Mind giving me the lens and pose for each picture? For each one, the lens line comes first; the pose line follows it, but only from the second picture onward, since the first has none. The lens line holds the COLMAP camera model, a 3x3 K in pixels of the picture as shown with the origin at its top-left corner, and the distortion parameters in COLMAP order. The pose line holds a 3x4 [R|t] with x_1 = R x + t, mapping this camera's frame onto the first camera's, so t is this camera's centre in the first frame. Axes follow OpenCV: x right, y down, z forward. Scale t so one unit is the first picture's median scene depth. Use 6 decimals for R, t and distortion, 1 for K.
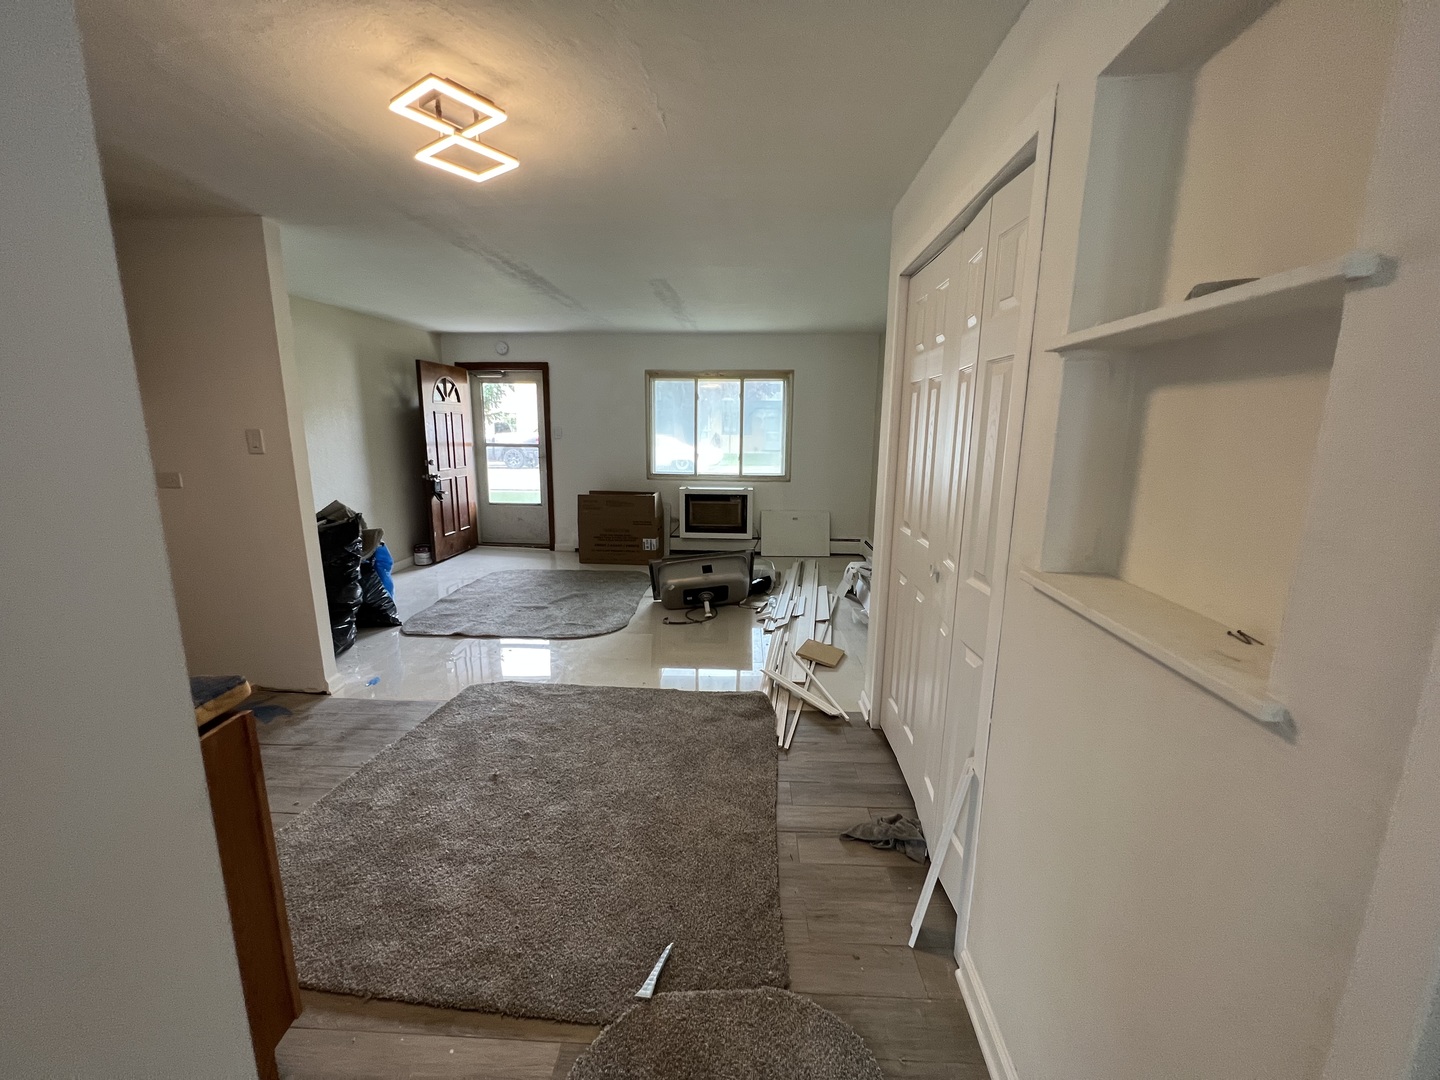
lens RADIAL K [[576.6, 0, 716.1], [0, 576.6, 537.3], [0, 0, 1]] dist [-0.003993, 0.000749]
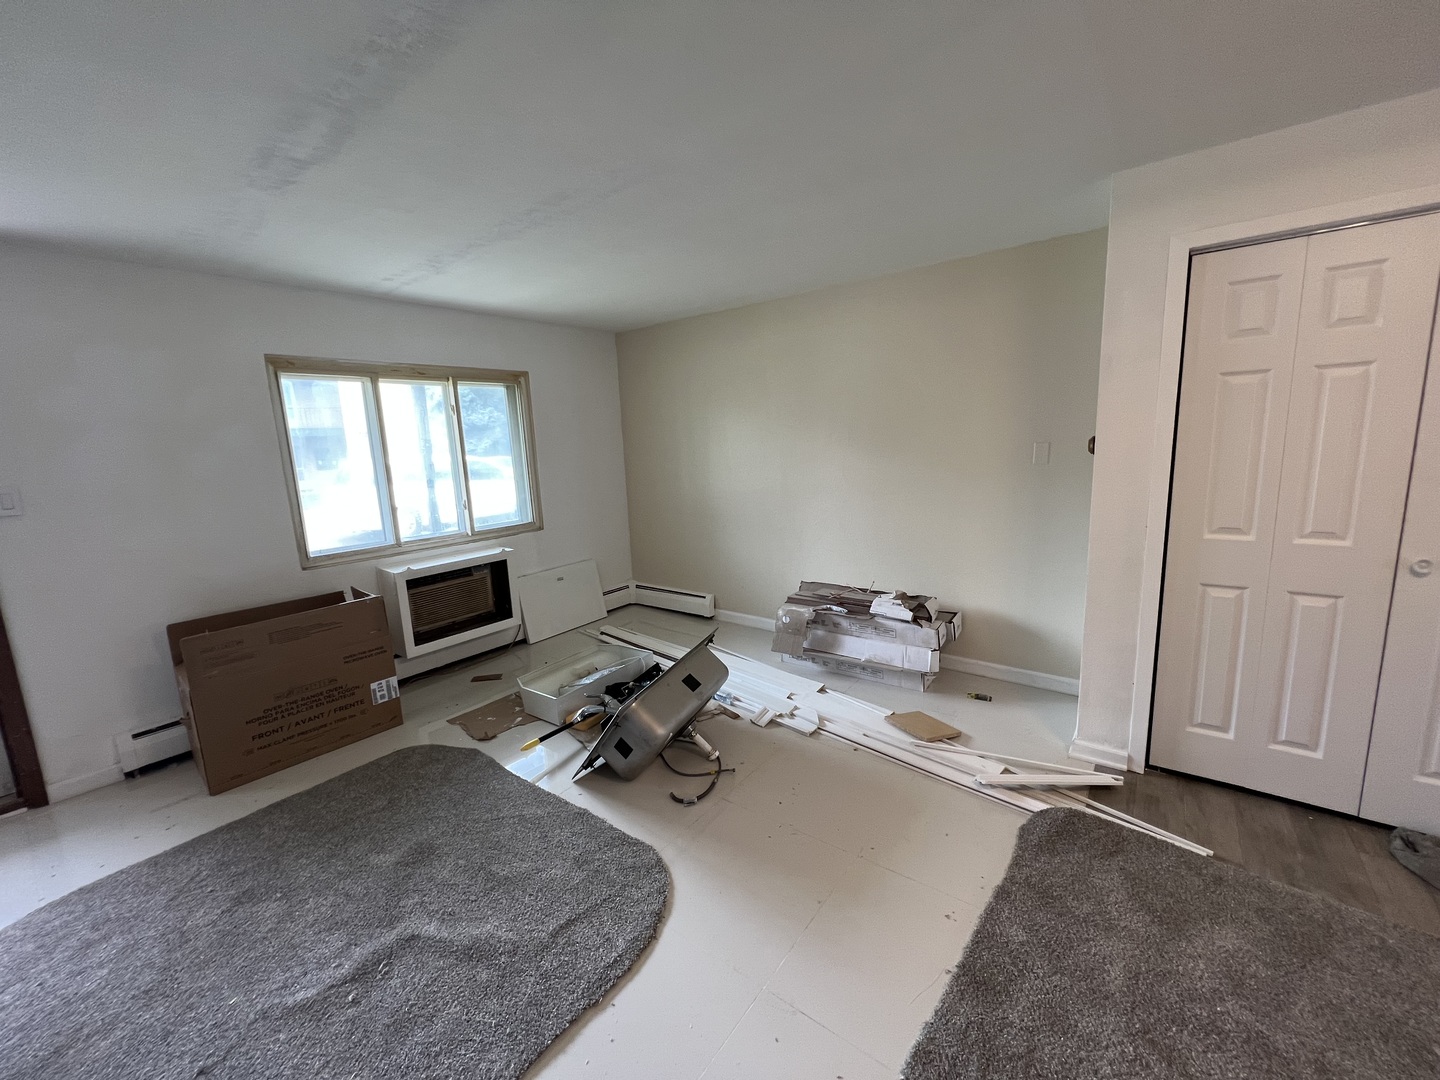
lens RADIAL K [[576.6, 0, 714.1], [0, 576.6, 535.4], [0, 0, 1]] dist [-0.003993, 0.000749]
pose [[0.572760, -0.168291, 0.802262, -0.371809], [0.206760, 0.976714, 0.057274, -0.100687], [-0.793219, 0.133071, 0.594218, 0.484232]]
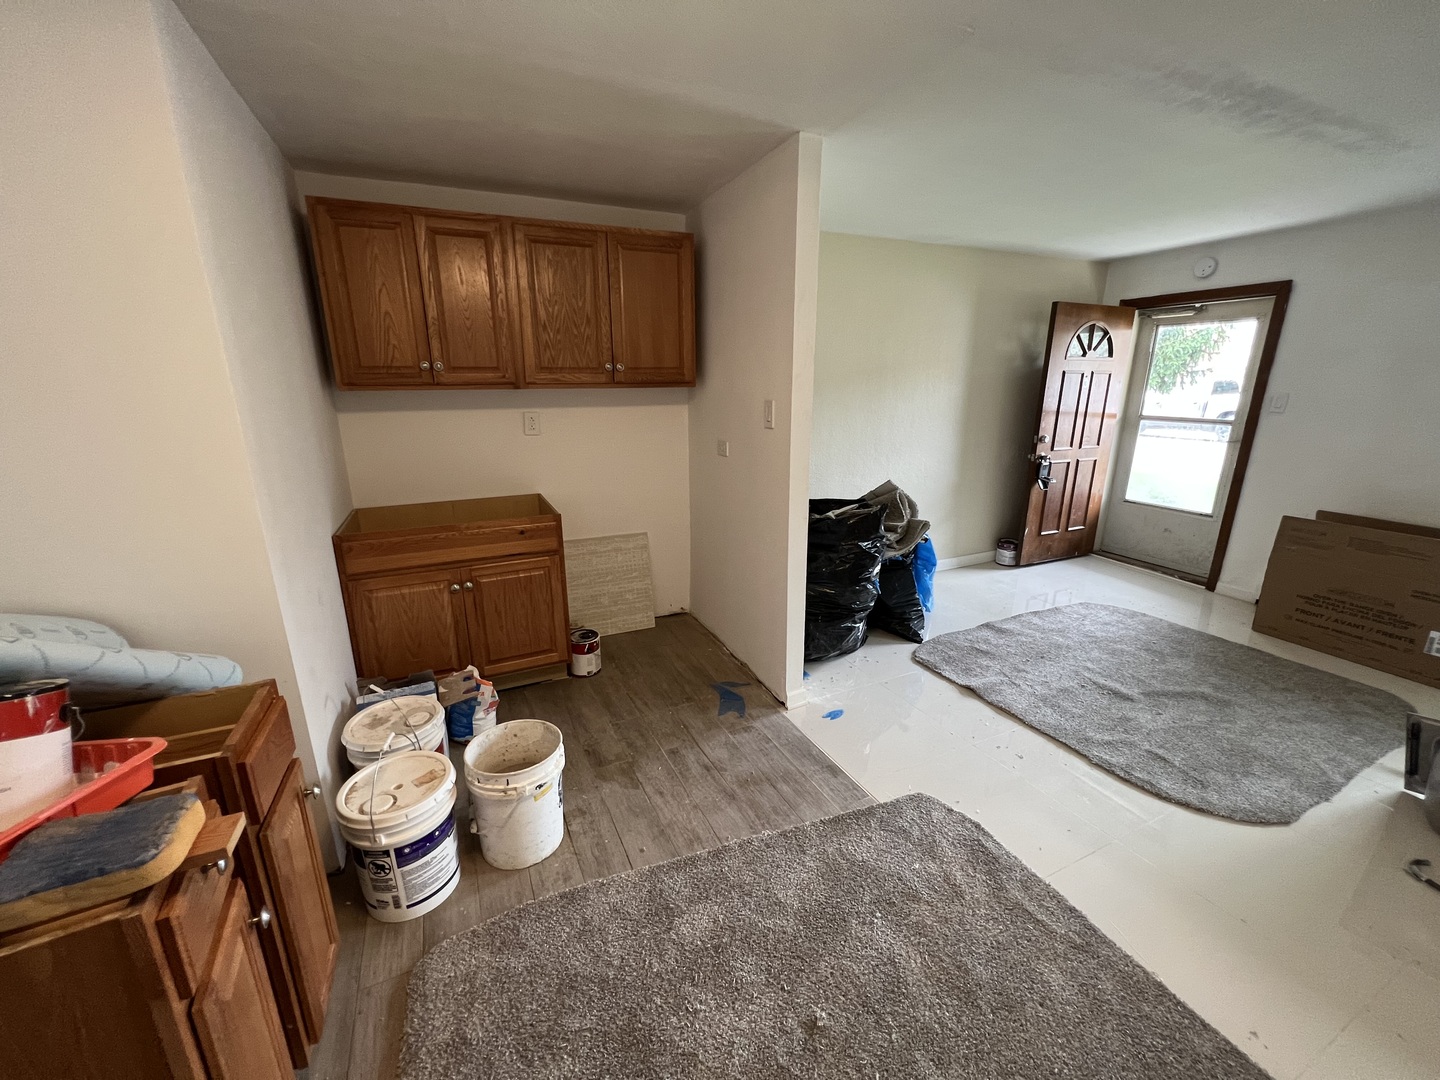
lens RADIAL K [[576.6, 0, 714.1], [0, 576.6, 535.5], [0, 0, 1]] dist [-0.003993, 0.000749]
pose [[0.474142, 0.220305, -0.852441, -0.021558], [-0.162443, 0.973457, 0.161227, -0.060204], [0.865333, 0.062029, 0.497344, 0.260006]]
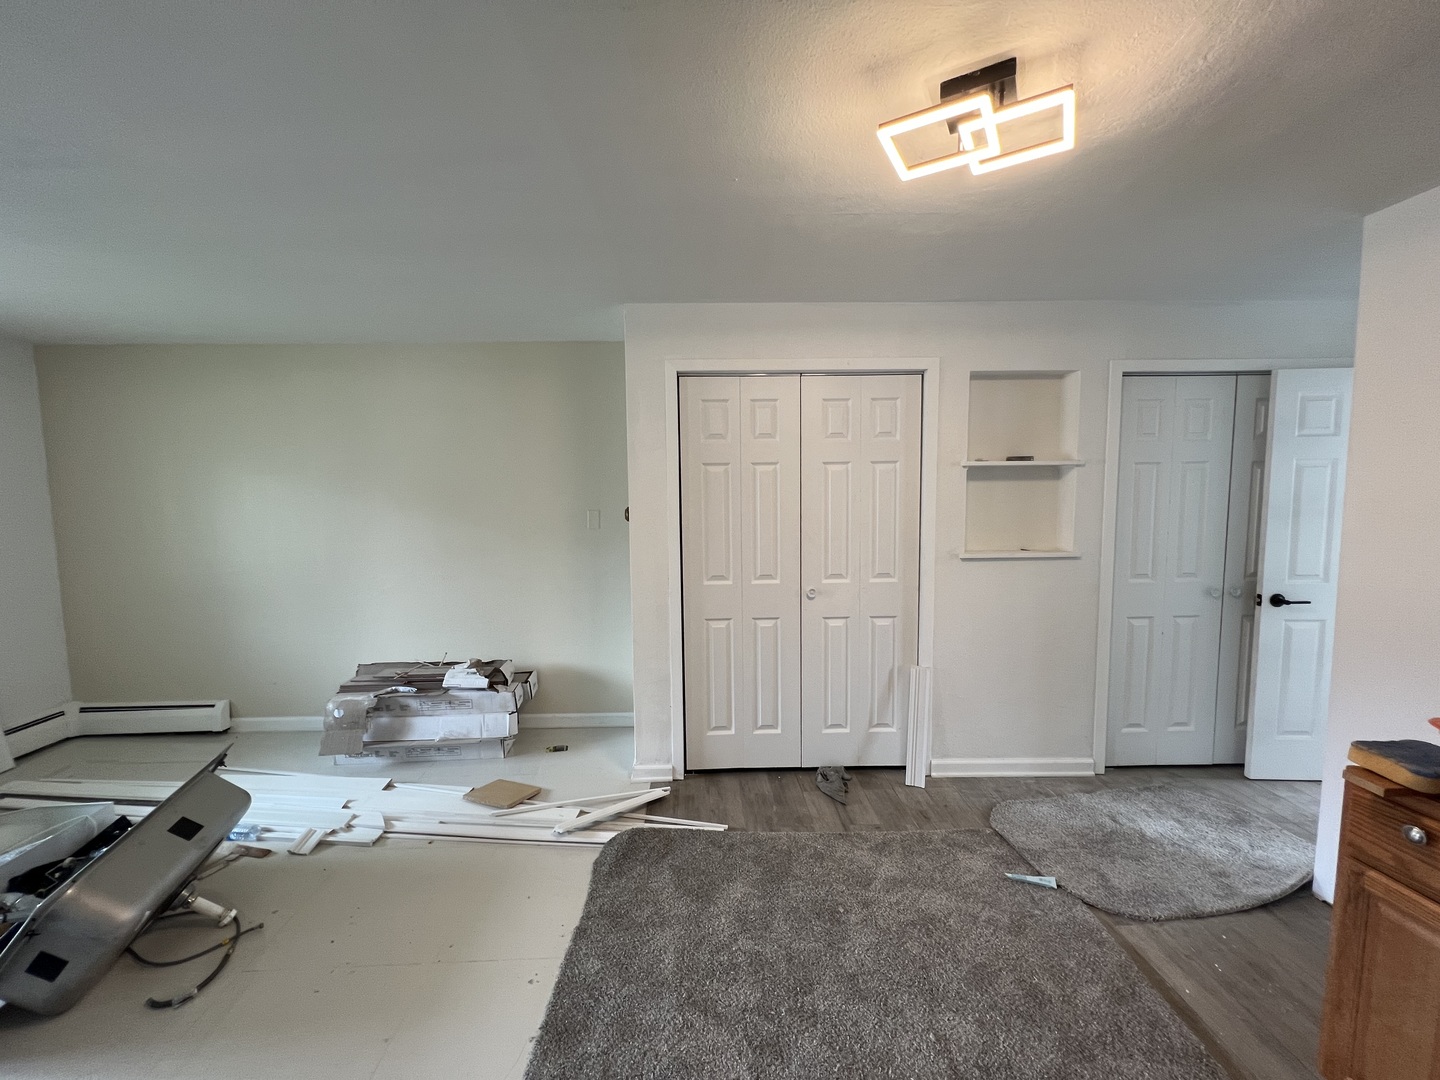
lens RADIAL K [[576.6, 0, 714.6], [0, 576.6, 536.4], [0, 0, 1]] dist [-0.003993, 0.000749]
pose [[-0.085214, -0.090288, 0.992263, -0.381155], [0.204987, 0.972993, 0.106138, -0.103254], [-0.975048, 0.212446, -0.064405, 0.467331]]
